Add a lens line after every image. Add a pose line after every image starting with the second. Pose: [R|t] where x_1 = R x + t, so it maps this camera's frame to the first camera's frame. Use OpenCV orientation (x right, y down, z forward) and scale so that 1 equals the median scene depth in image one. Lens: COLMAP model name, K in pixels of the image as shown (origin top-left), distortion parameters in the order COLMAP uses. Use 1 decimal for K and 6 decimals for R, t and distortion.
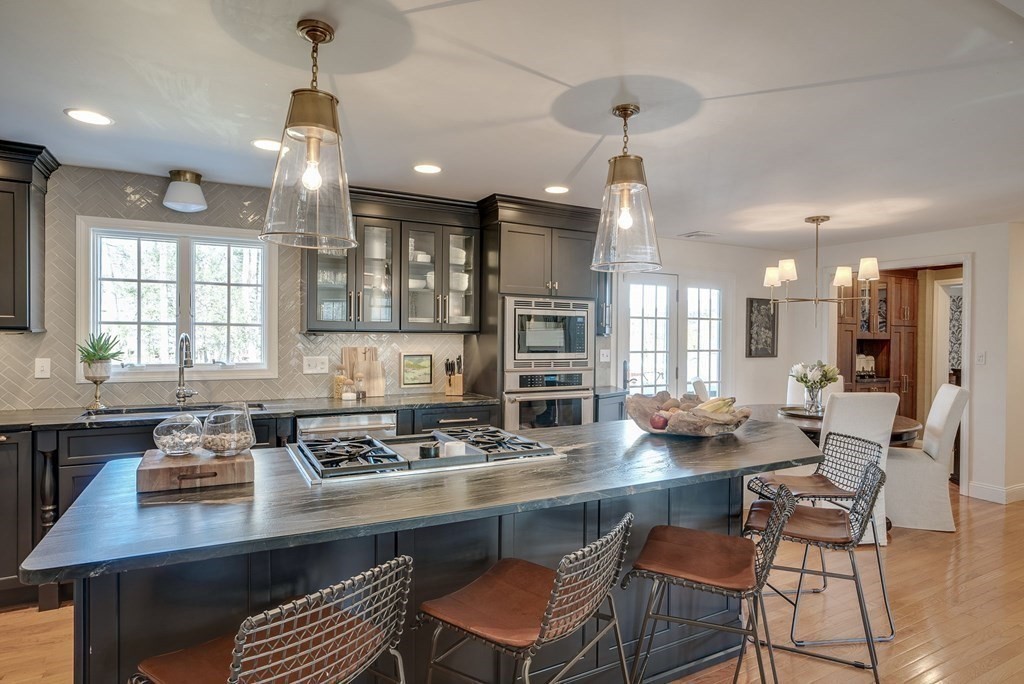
lens RADIAL K [[572.1, 0, 499.0], [0, 572.1, 344.7], [0, 0, 1]] dist [-0.002090, 0.005941]
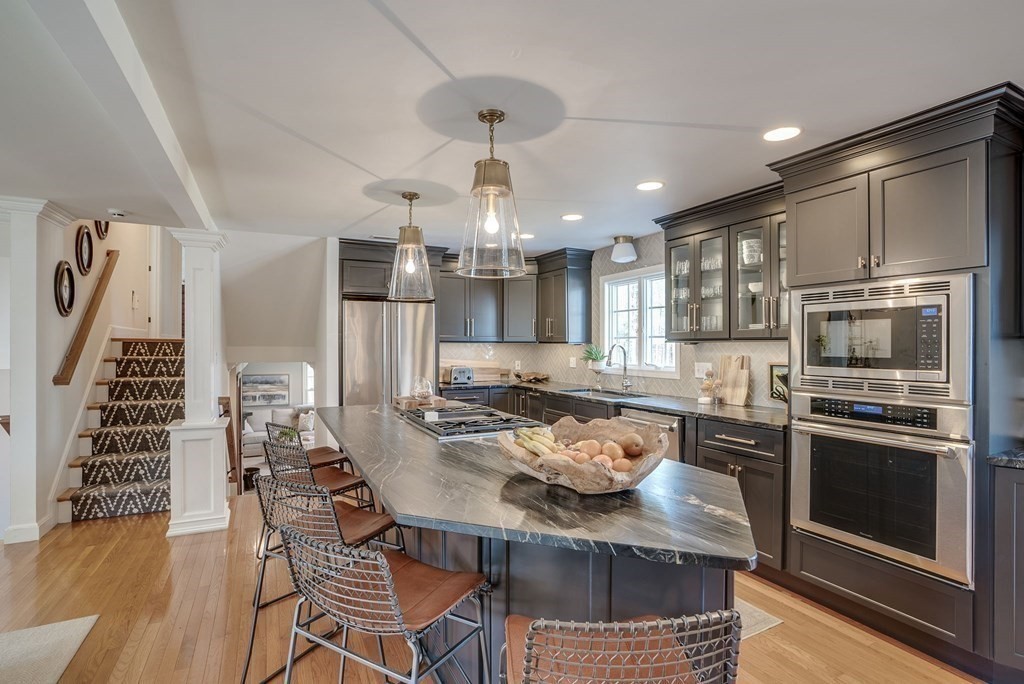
lens RADIAL K [[512.8, 0, 522.8], [0, 512.8, 346.1], [0, 0, 1]] dist [-0.002157, 0.002210]
pose [[-0.008339, -0.006556, -0.999944, 0.682587], [-0.013211, 0.999892, -0.006445, -0.001397], [0.999878, 0.013156, -0.008424, 0.640173]]
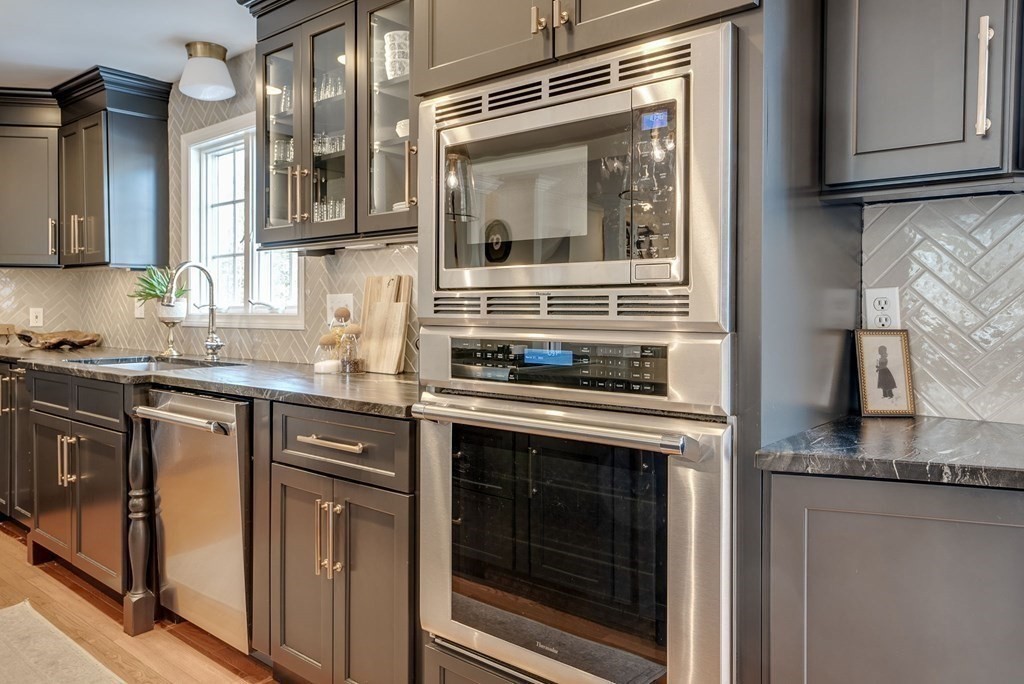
lens RADIAL K [[755.4, 0, 521.3], [0, 755.4, 326.0], [0, 0, 1]] dist [0.000281, 0.003615]
pose [[0.361254, 0.014425, -0.932356, 0.440559], [-0.007128, 0.999894, 0.012708, 0.040661], [0.932440, 0.002055, 0.361318, 0.880368]]
